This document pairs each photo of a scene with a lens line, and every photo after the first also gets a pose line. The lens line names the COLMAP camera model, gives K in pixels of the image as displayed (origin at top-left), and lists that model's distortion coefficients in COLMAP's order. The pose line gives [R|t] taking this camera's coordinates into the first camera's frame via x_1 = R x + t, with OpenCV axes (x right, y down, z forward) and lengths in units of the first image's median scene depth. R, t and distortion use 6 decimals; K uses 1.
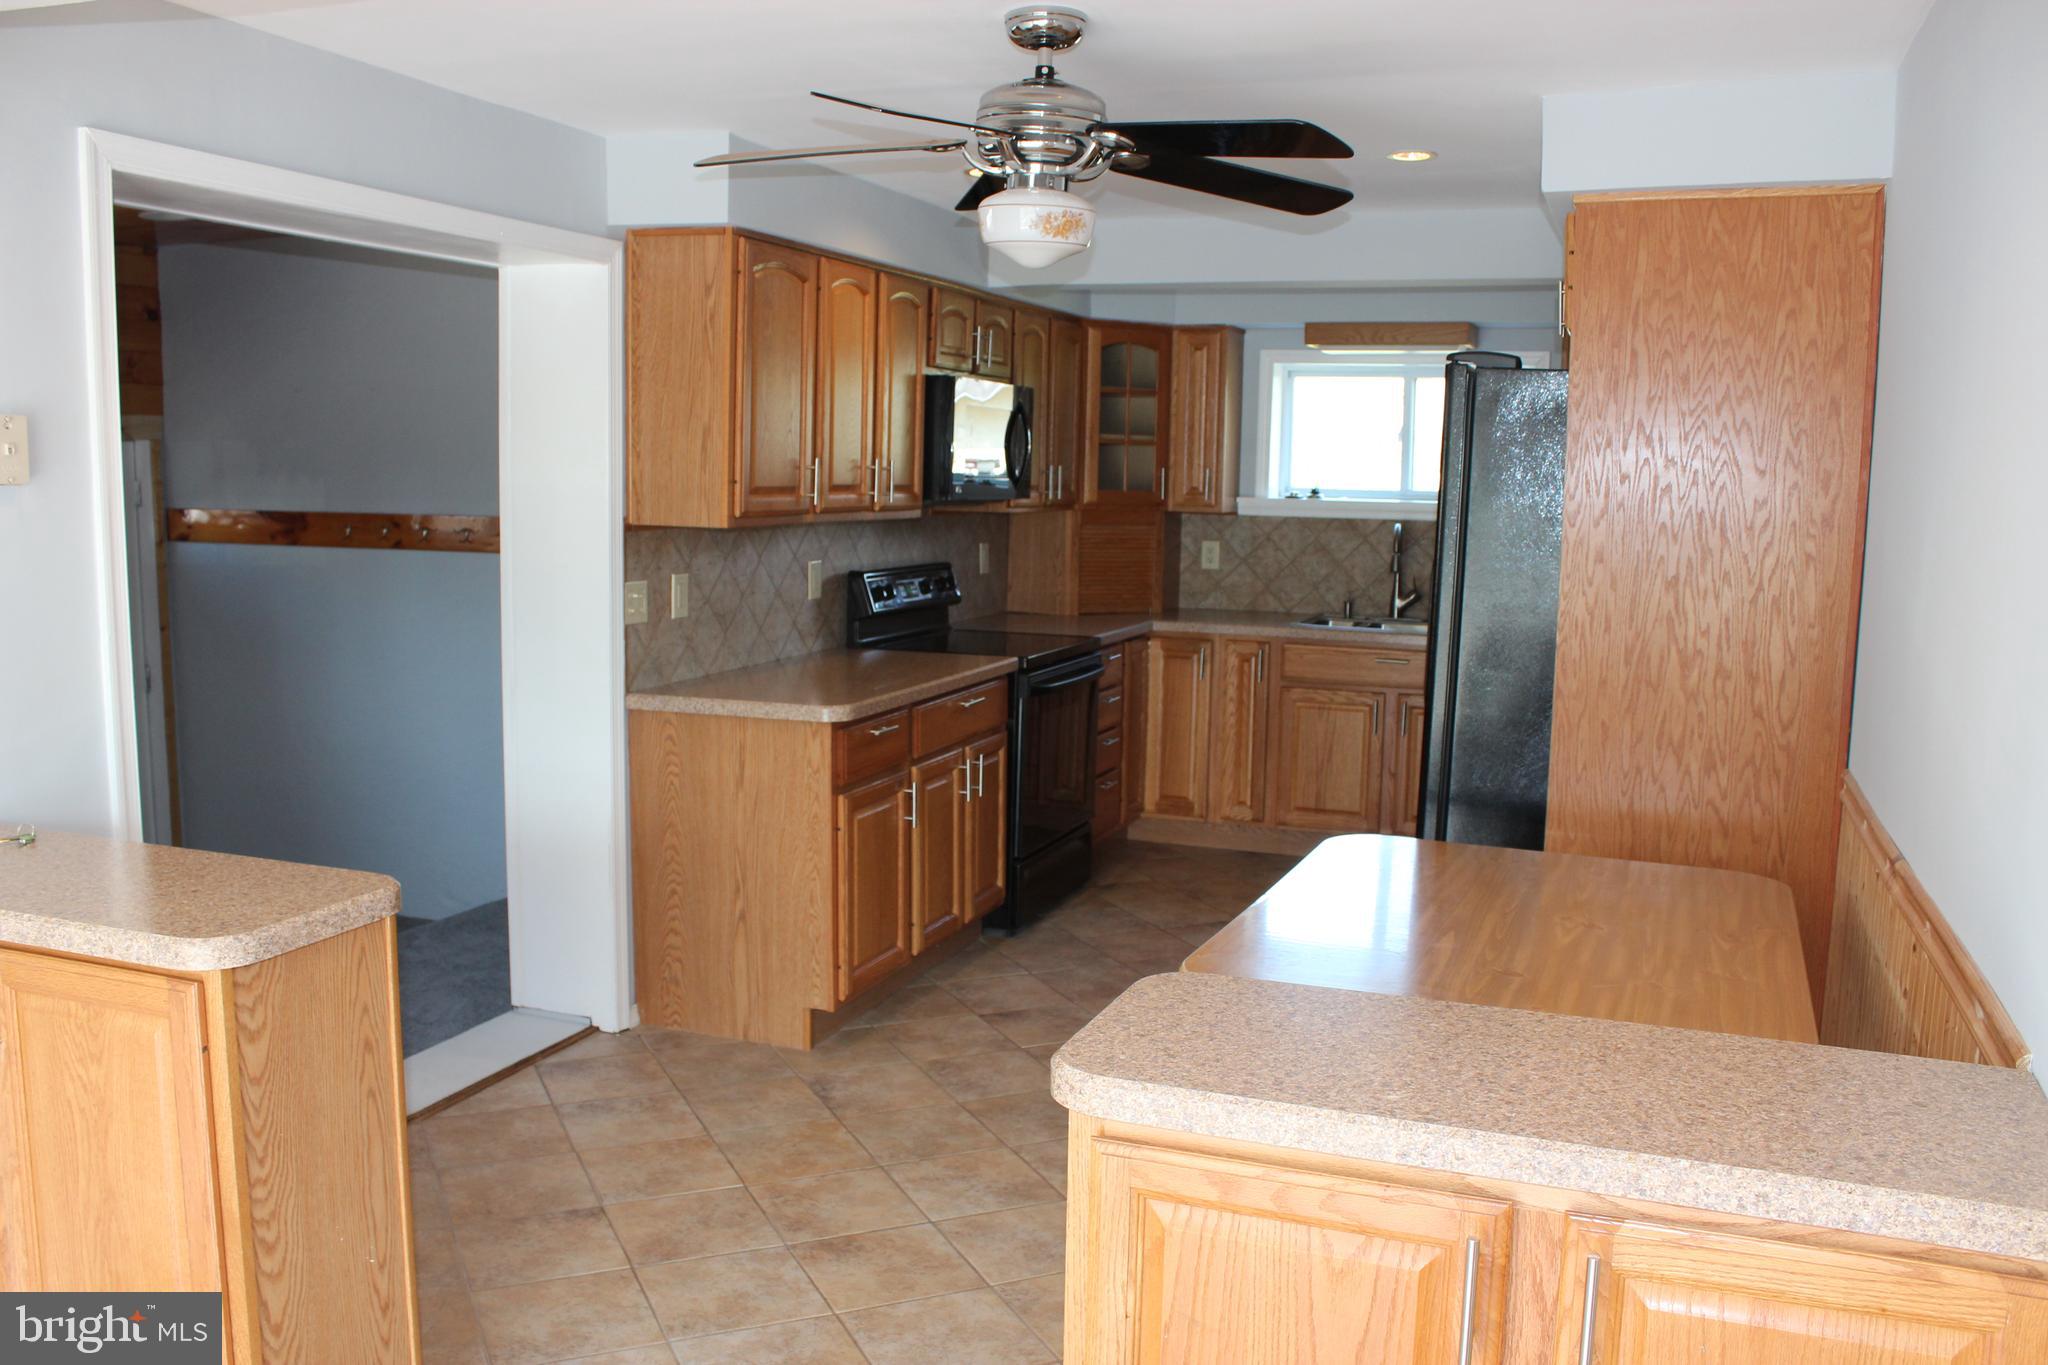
lens RADIAL K [[1731.8, 0, 1013.9], [0, 1731.8, 695.5], [0, 0, 1]] dist [-0.137513, 0.107582]
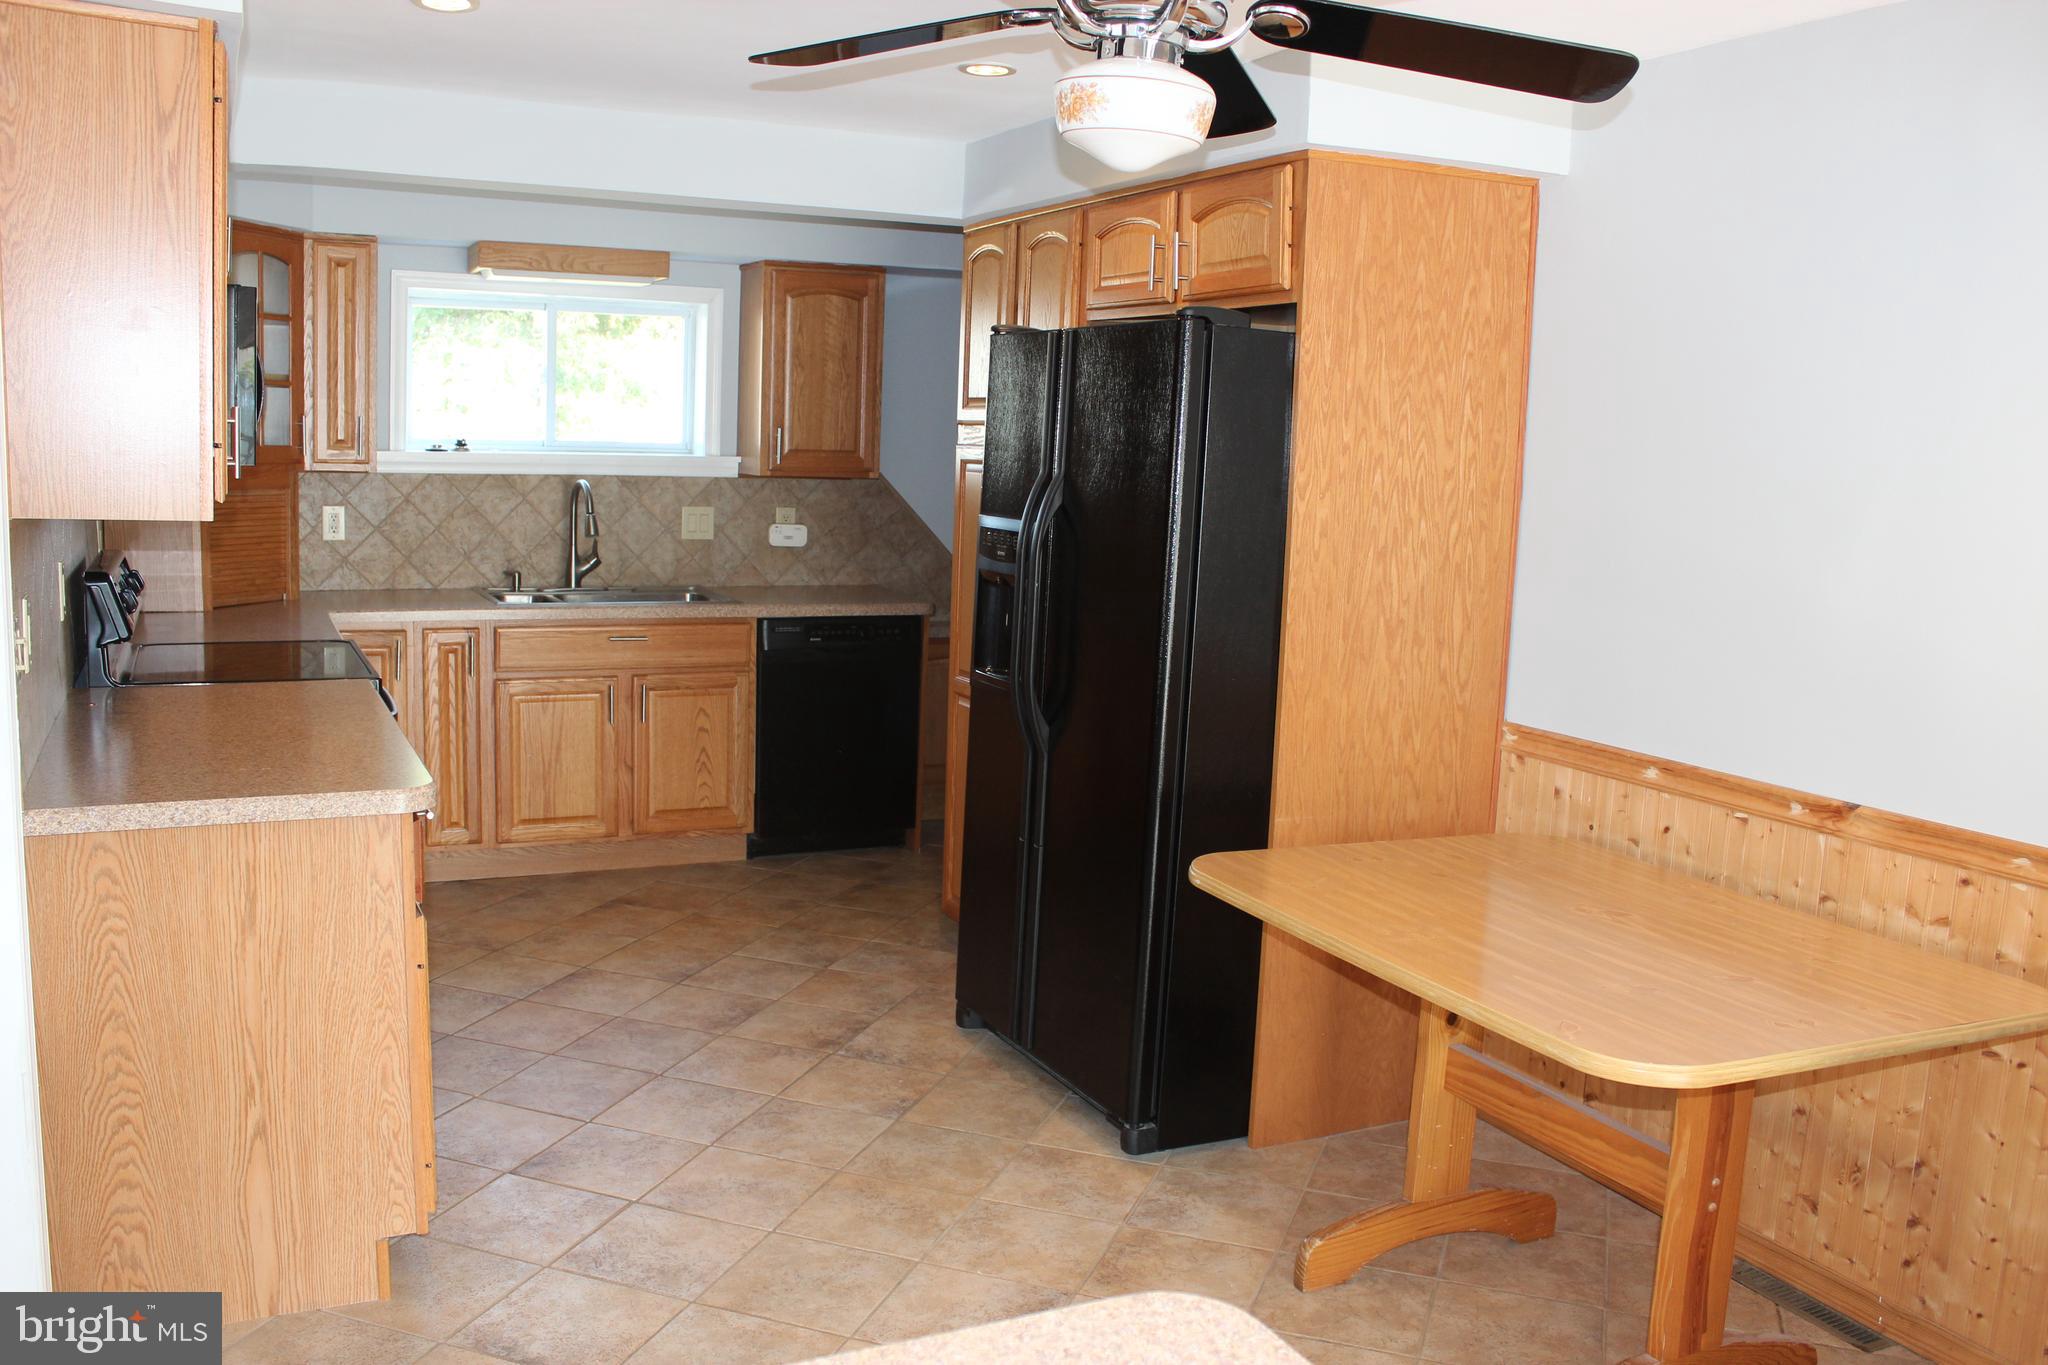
lens RADIAL K [[1731.8, 0, 1032.3], [0, 1731.8, 689.6], [0, 0, 1]] dist [-0.137513, 0.107582]
pose [[0.691371, -0.096565, 0.716017, -0.396447], [0.070694, 0.995314, 0.065971, -0.056115], [-0.719033, 0.005008, 0.694958, 0.368031]]
